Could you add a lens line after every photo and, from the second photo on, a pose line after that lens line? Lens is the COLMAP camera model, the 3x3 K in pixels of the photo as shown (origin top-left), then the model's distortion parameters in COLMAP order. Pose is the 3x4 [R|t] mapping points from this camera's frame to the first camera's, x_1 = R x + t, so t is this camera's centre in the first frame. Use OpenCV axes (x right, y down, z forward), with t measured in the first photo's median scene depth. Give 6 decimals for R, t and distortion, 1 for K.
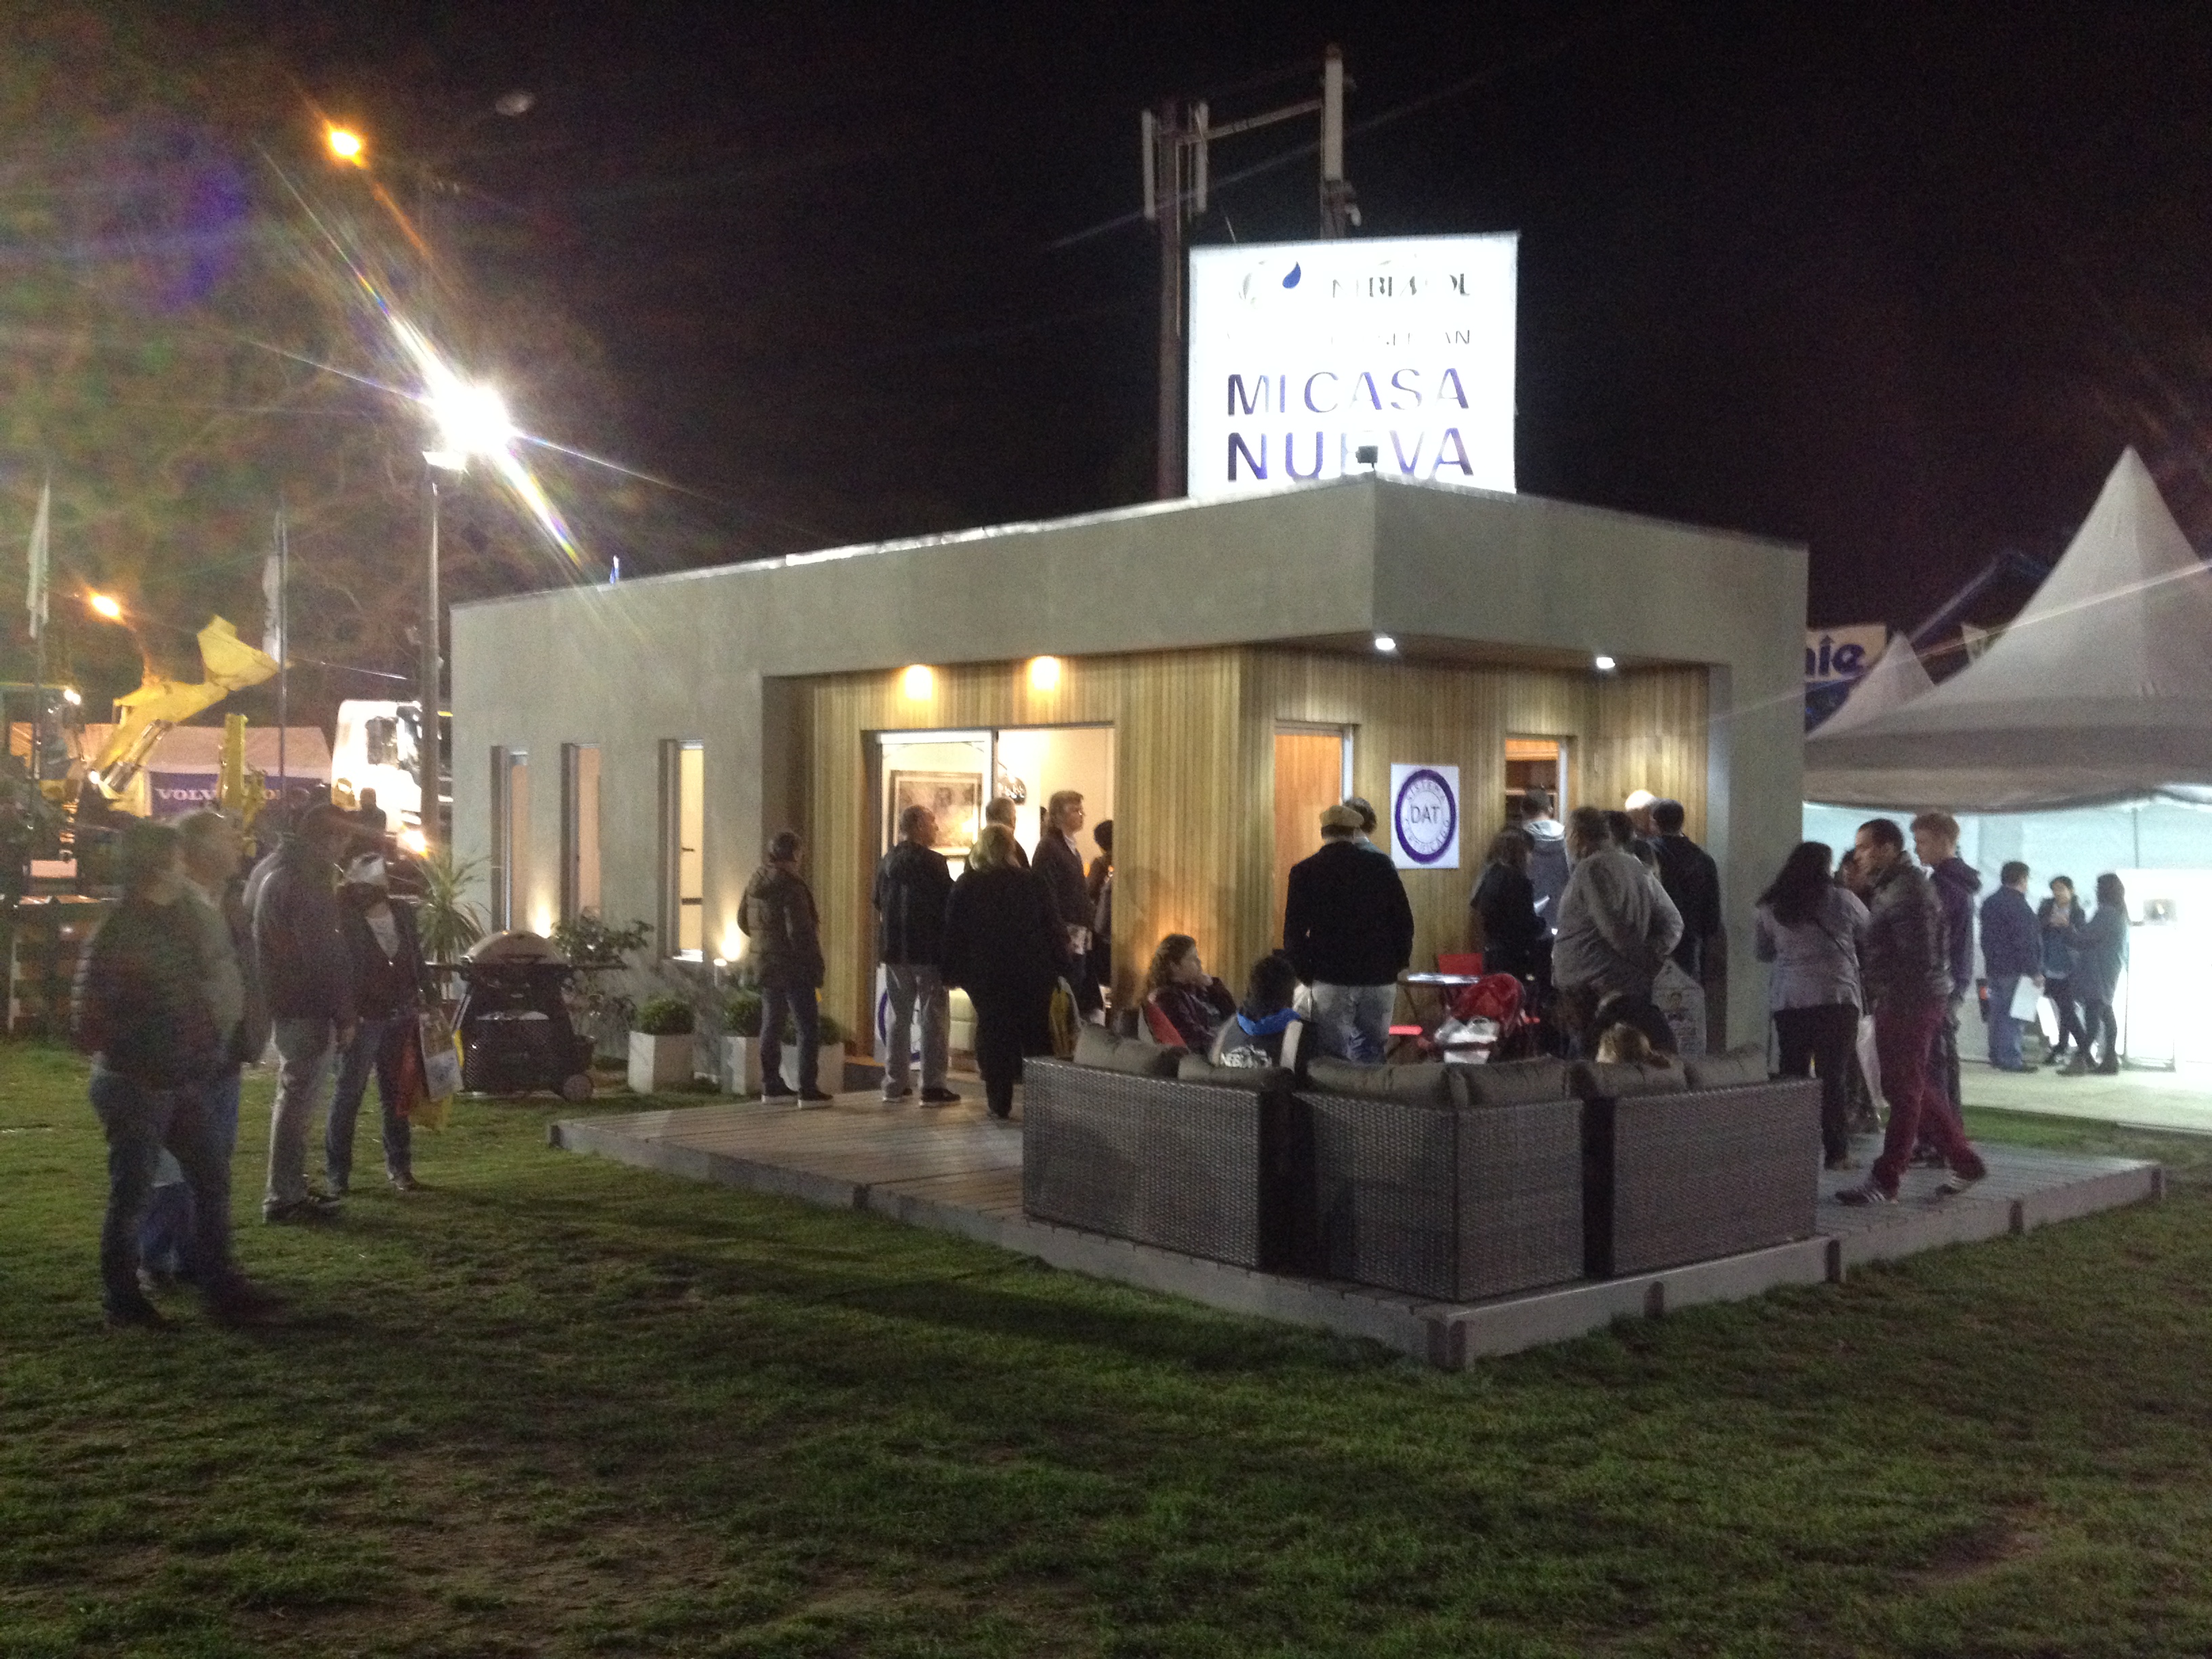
lens RADIAL K [[2240.5, 0, 1106.0], [0, 2240.5, 829.5], [0, 0, 1]] dist [0.065912, -0.000389]
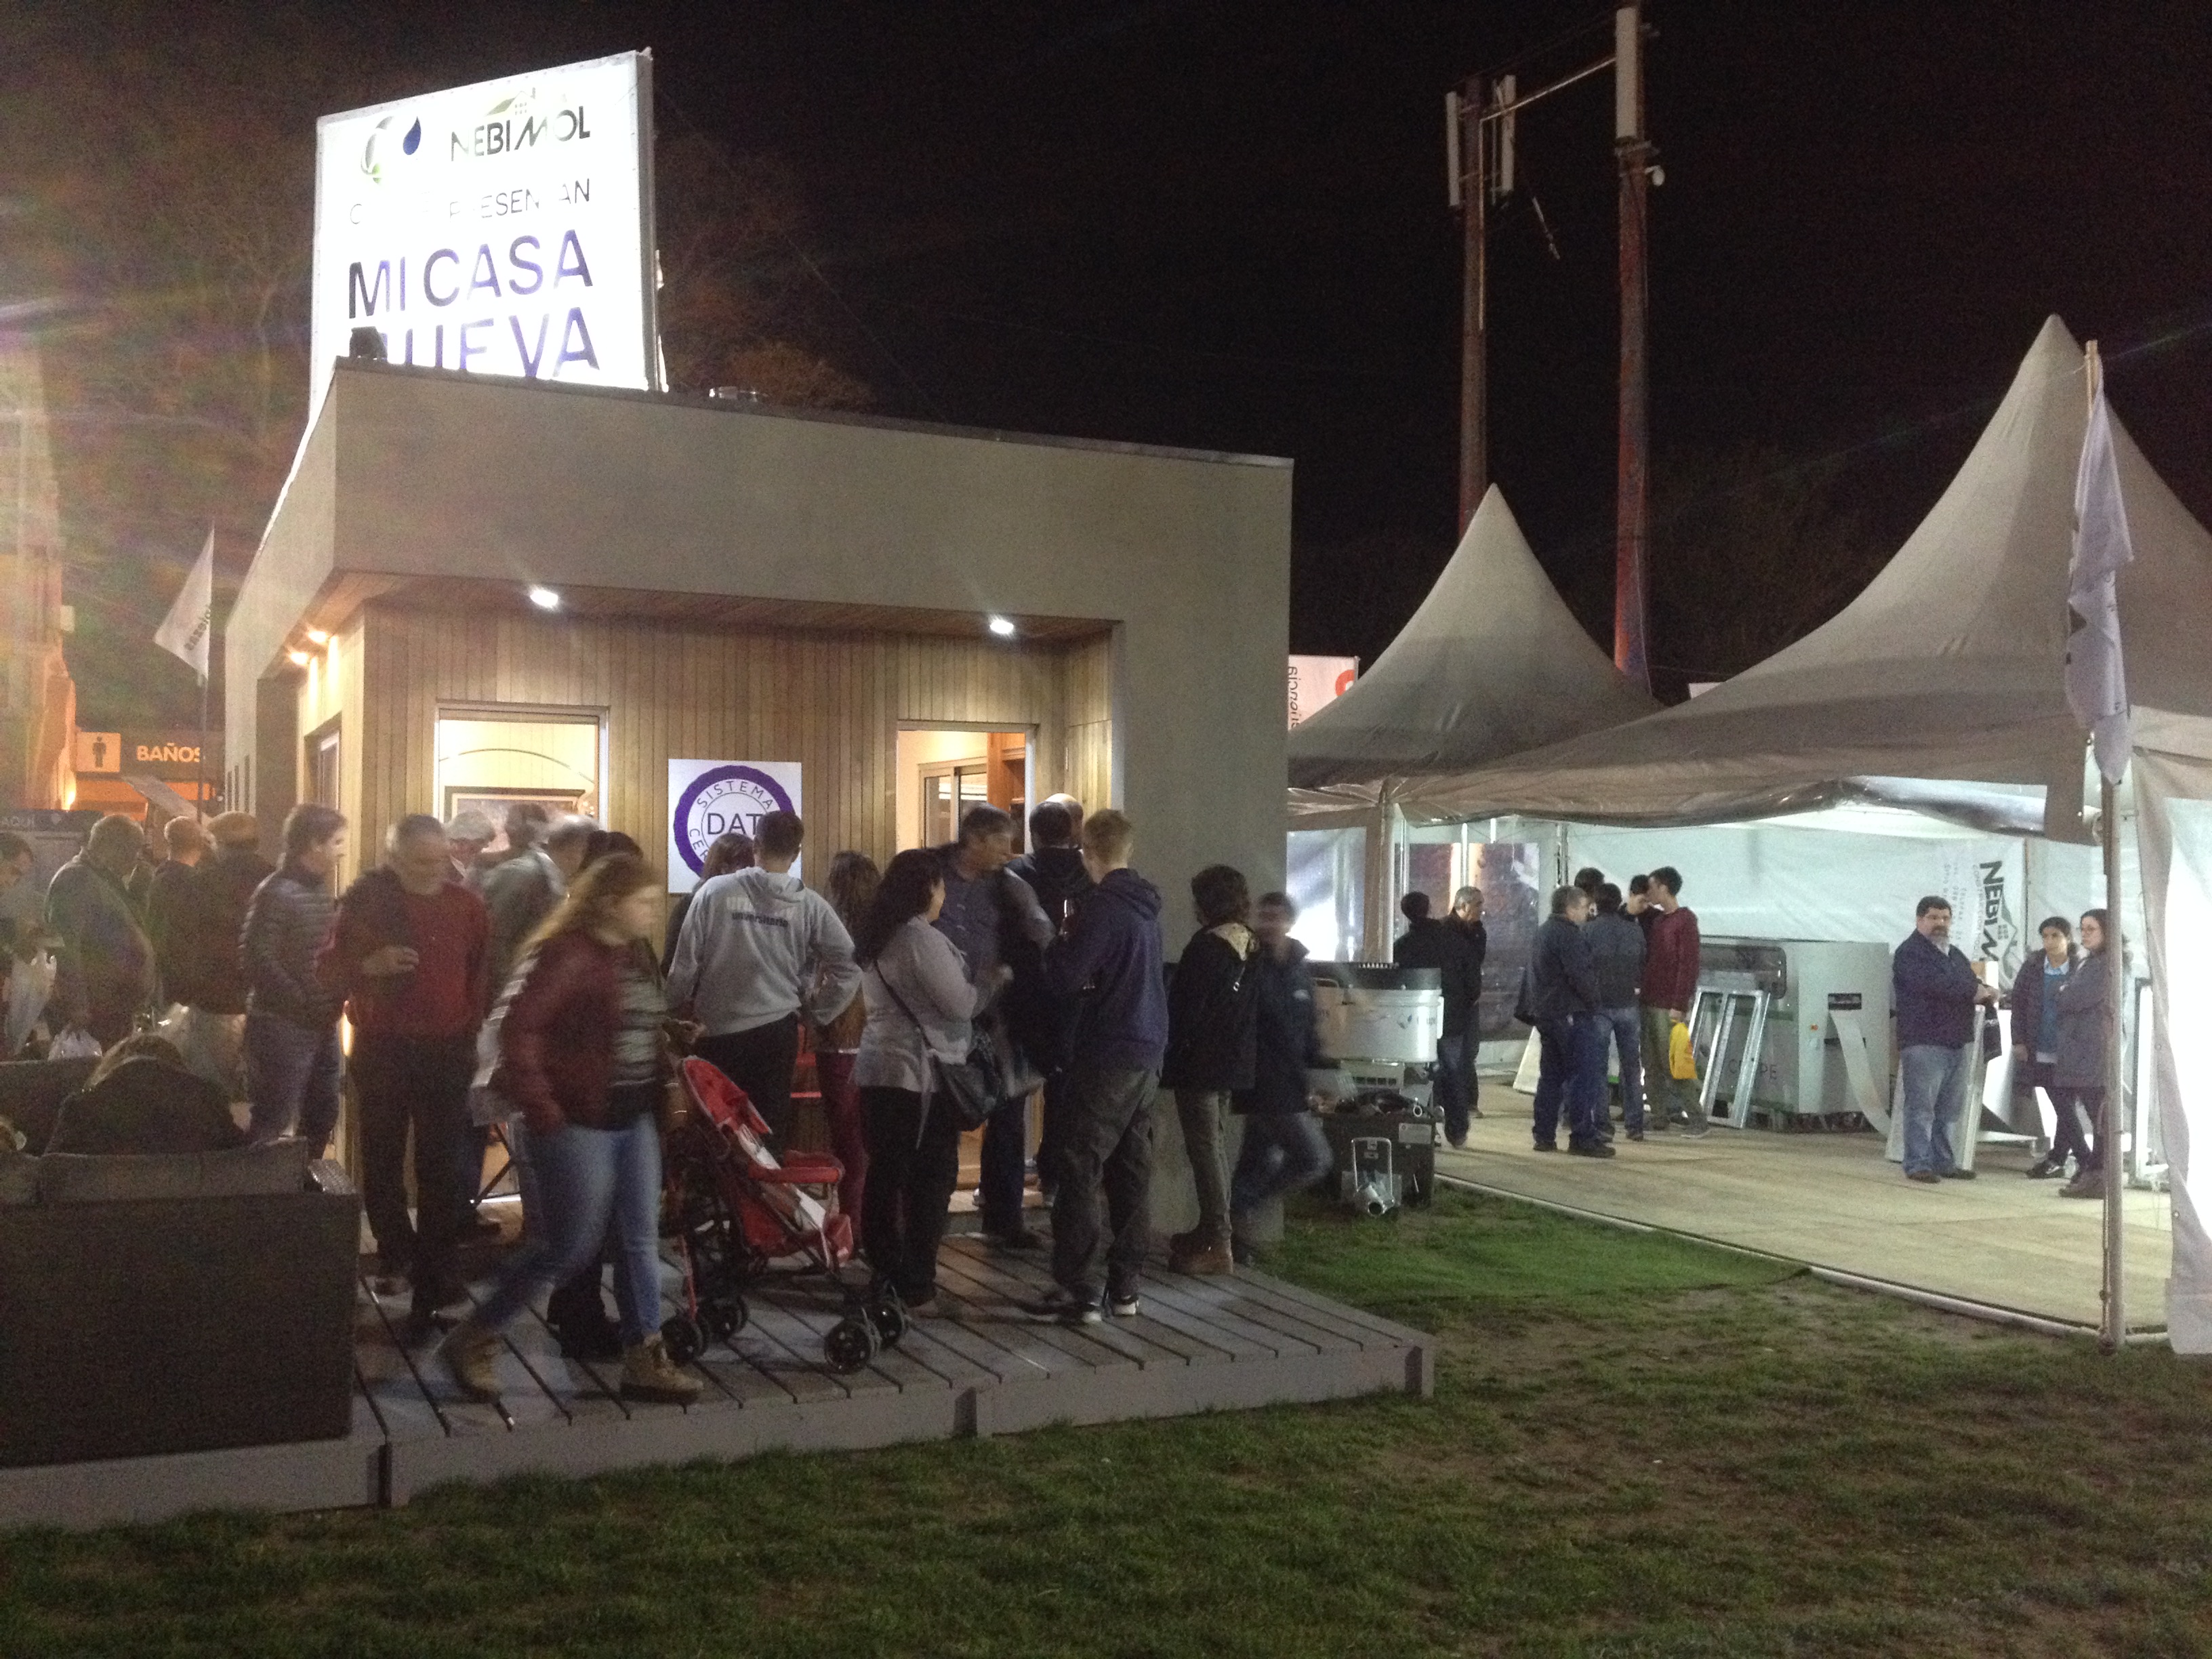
lens RADIAL K [[2244.6, 0, 1107.1], [0, 2244.6, 779.8], [0, 0, 1]] dist [0.012550, 0.001240]
pose [[0.950161, -0.014870, -0.311406, 0.502871], [0.000036, 0.998867, -0.047588, 0.014485], [0.311760, 0.045205, 0.949085, 0.307864]]
